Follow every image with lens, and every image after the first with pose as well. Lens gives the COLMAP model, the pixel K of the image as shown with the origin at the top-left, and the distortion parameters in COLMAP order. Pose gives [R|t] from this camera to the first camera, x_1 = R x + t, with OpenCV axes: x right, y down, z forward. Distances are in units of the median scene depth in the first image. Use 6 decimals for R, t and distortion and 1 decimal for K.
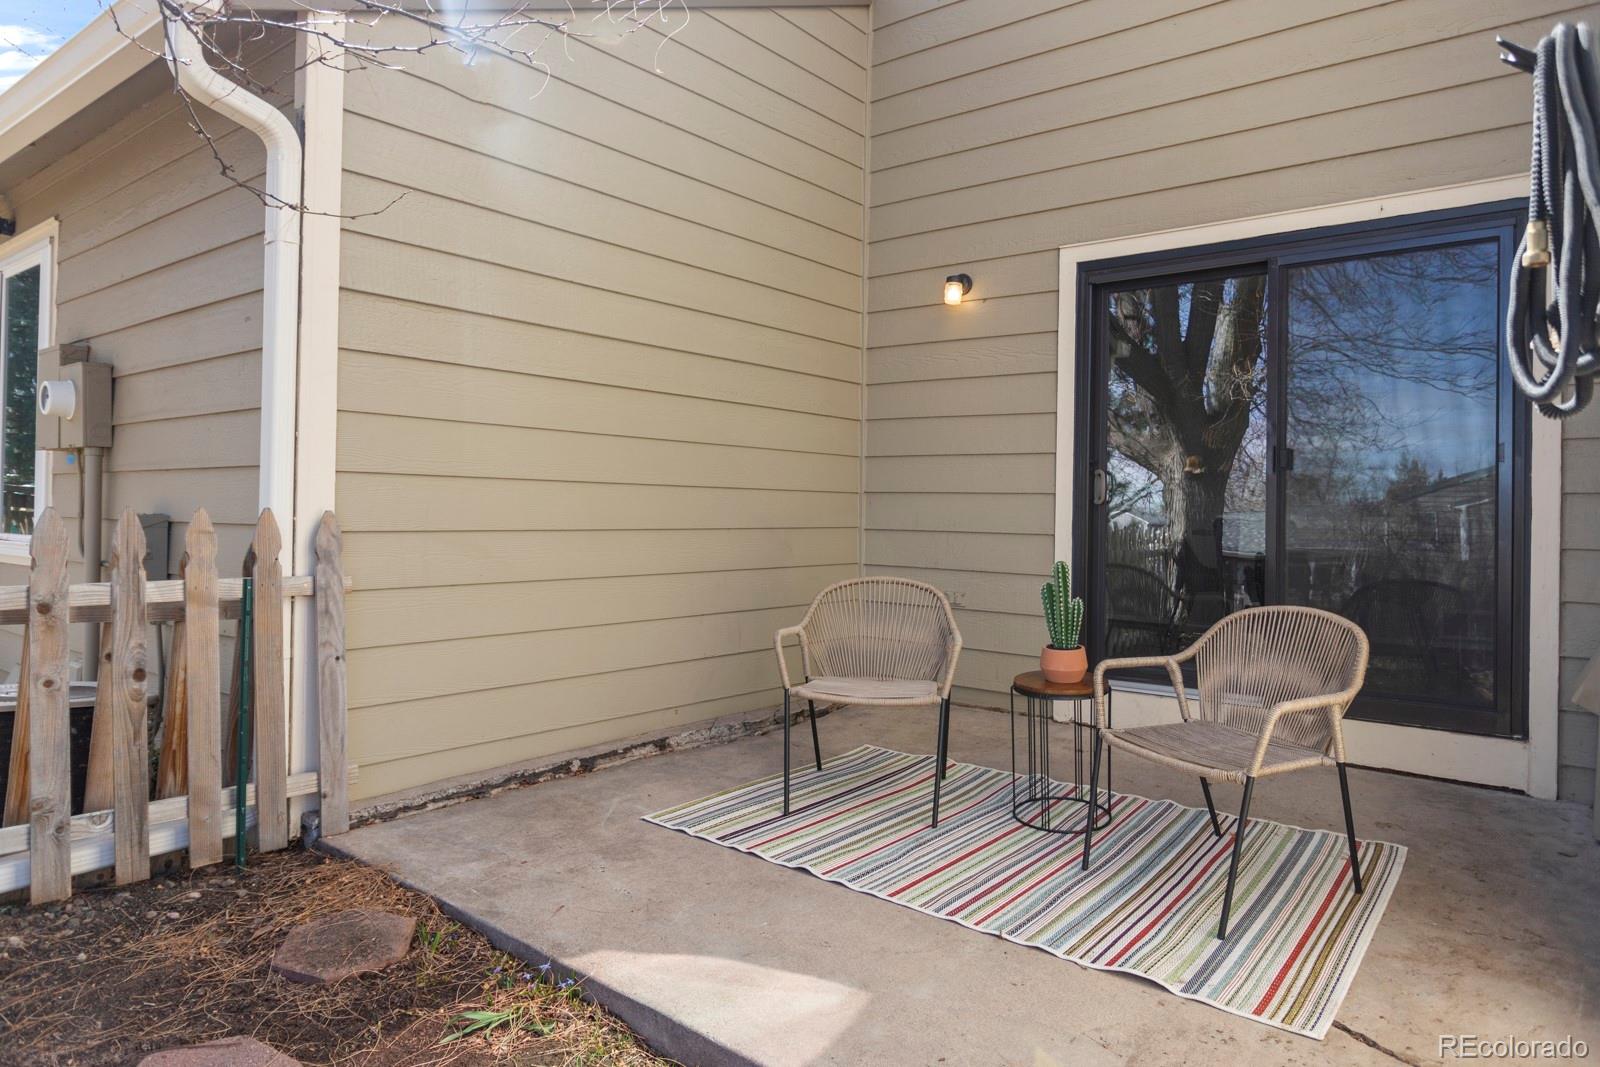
lens RADIAL K [[985.7, 0, 818.7], [0, 985.7, 501.9], [0, 0, 1]] dist [-0.004339, -0.000723]
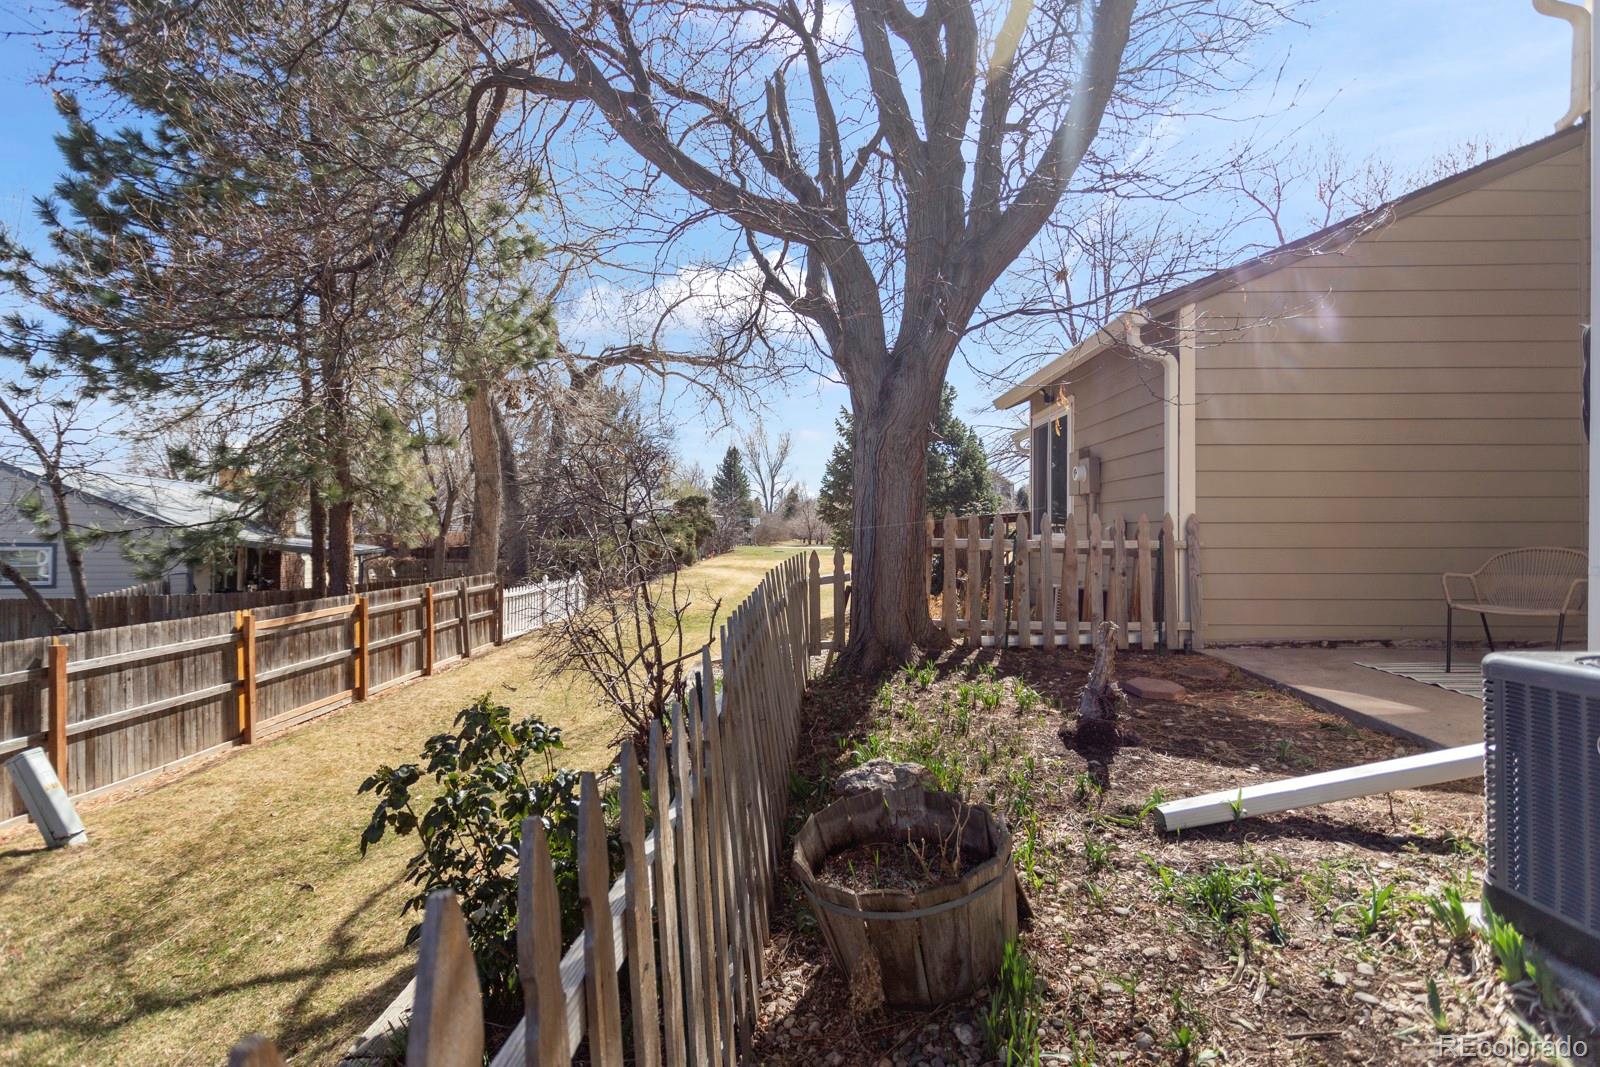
lens RADIAL K [[761.4, 0, 804.4], [0, 761.4, 533.8], [0, 0, 1]] dist [0.003977, 0.001890]
pose [[0.584163, -0.014398, -0.811508, 0.455855], [0.016960, 0.999841, -0.005531, 0.052711], [0.811459, -0.010532, 0.584314, -0.852783]]
